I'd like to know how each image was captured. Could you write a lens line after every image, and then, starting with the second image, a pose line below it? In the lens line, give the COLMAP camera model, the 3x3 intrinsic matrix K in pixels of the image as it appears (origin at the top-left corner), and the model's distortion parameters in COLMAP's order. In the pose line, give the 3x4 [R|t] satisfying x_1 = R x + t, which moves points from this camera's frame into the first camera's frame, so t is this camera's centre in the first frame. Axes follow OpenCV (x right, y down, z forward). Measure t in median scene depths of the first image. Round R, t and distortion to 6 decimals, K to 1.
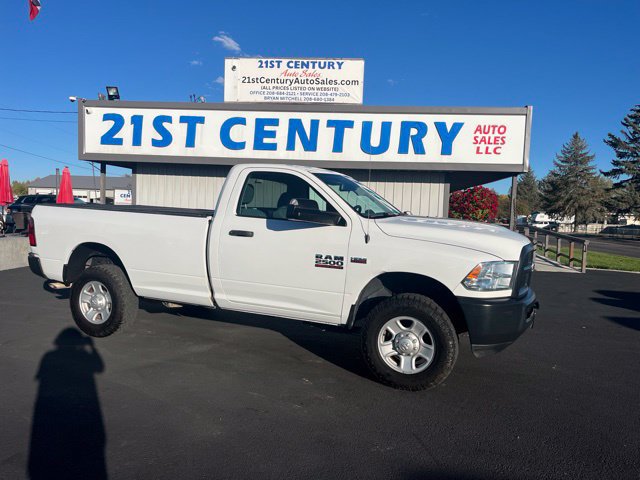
lens RADIAL K [[485.8, 0, 316.5], [0, 485.8, 240.1], [0, 0, 1]] dist [0.065572, -0.084664]
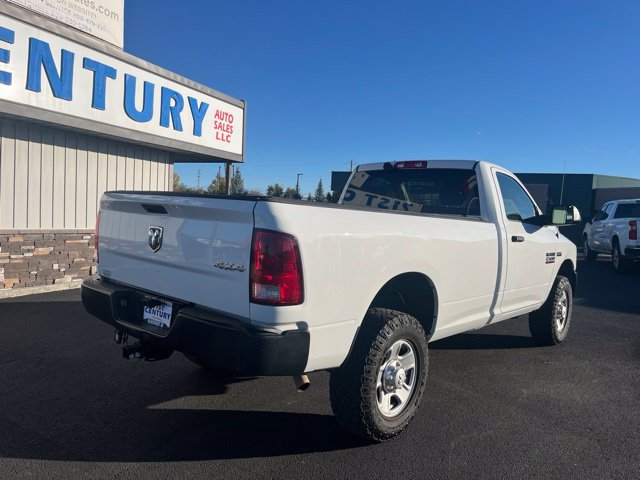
lens RADIAL K [[485.8, 0, 318.2], [0, 485.8, 237.8], [0, 0, 1]] dist [0.065572, -0.084664]
pose [[0.313917, -0.068244, 0.946995, -0.543390], [0.015604, 0.997650, 0.066722, -0.040177], [-0.949322, -0.006168, 0.314244, 0.490943]]
